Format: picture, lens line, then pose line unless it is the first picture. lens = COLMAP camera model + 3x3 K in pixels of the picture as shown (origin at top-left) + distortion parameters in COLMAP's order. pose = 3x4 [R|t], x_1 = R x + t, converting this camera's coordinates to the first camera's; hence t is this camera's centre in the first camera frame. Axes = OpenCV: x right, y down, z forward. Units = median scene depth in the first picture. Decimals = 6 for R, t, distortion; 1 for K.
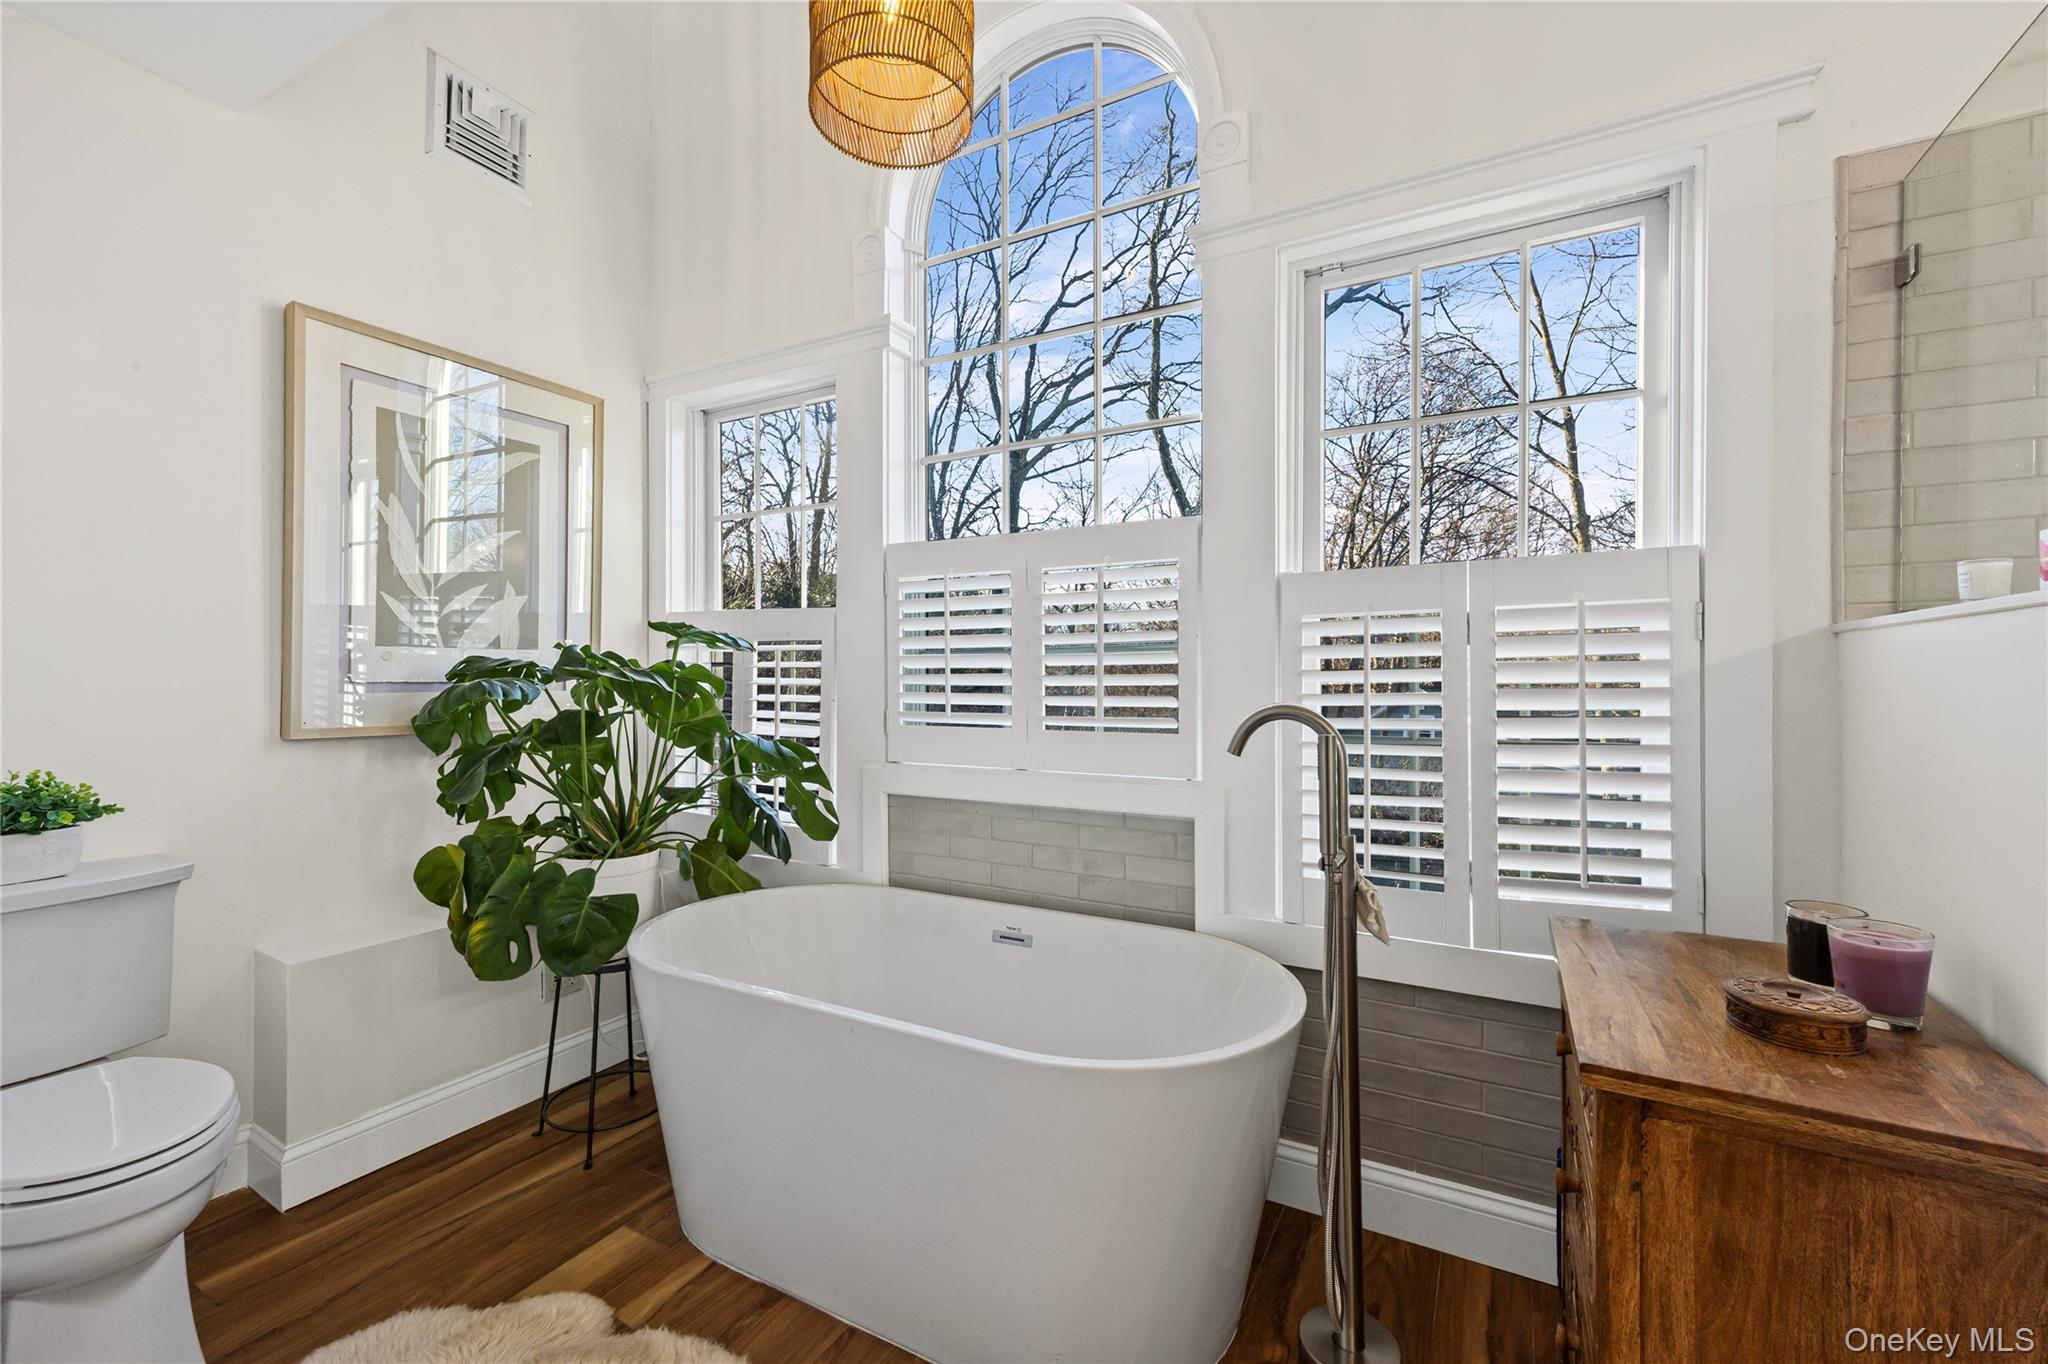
lens RADIAL K [[805.4, 0, 1021.1], [0, 805.4, 676.5], [0, 0, 1]] dist [0.009953, -0.000849]
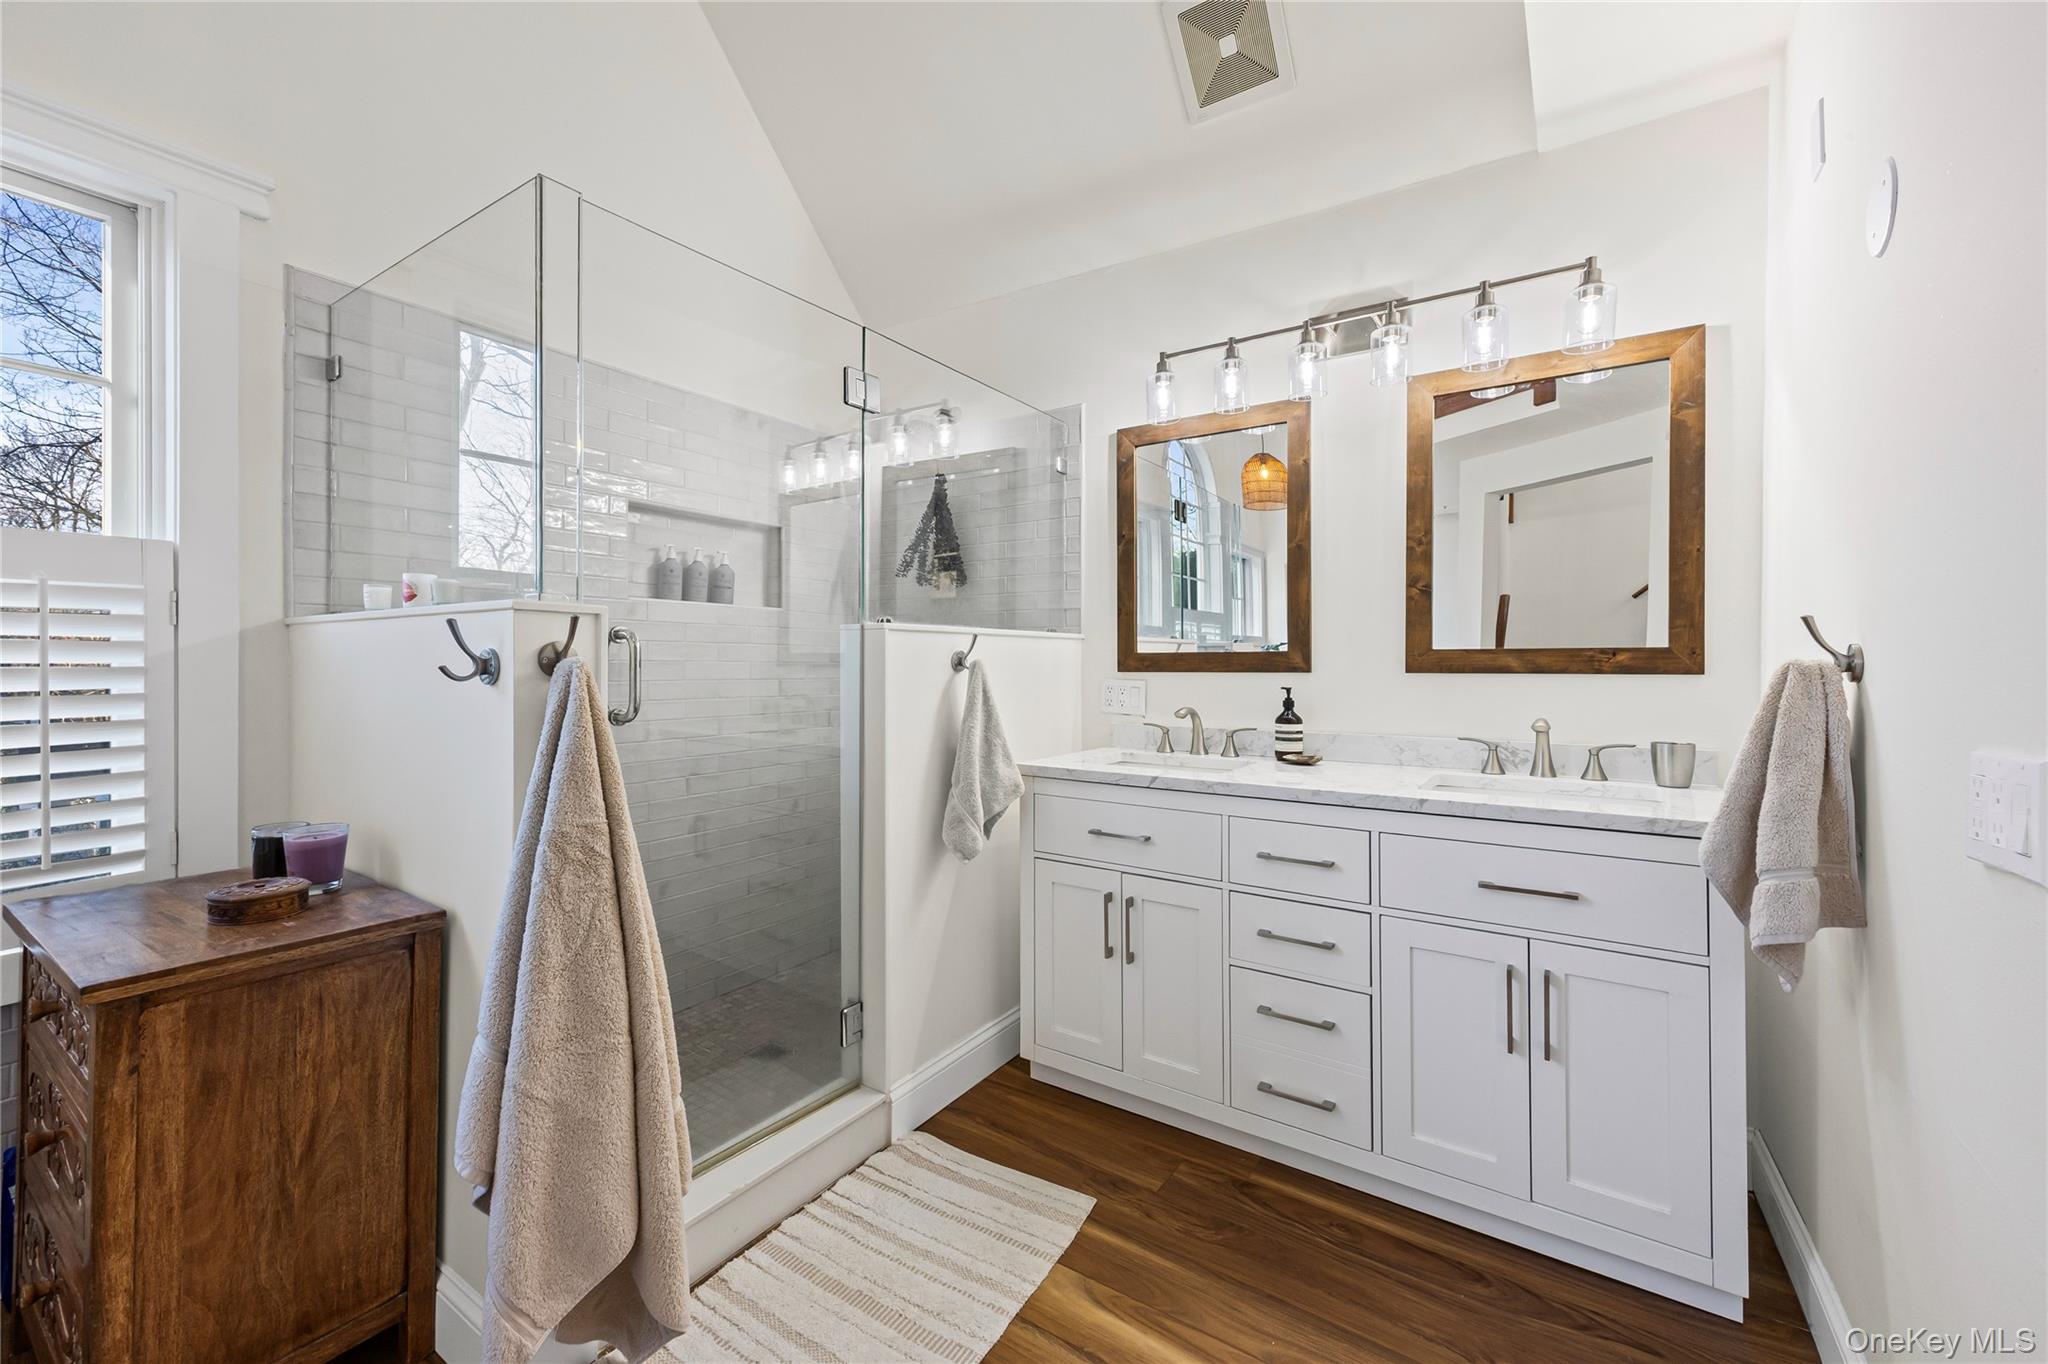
lens RADIAL K [[805.4, 0, 1023.2], [0, 805.4, 667.1], [0, 0, 1]] dist [0.009953, -0.000849]
pose [[0.041167, -0.002529, 0.999149, -0.342368], [-0.004646, 0.999986, 0.002723, 0.007260], [-0.999141, -0.004754, 0.041155, -0.320387]]
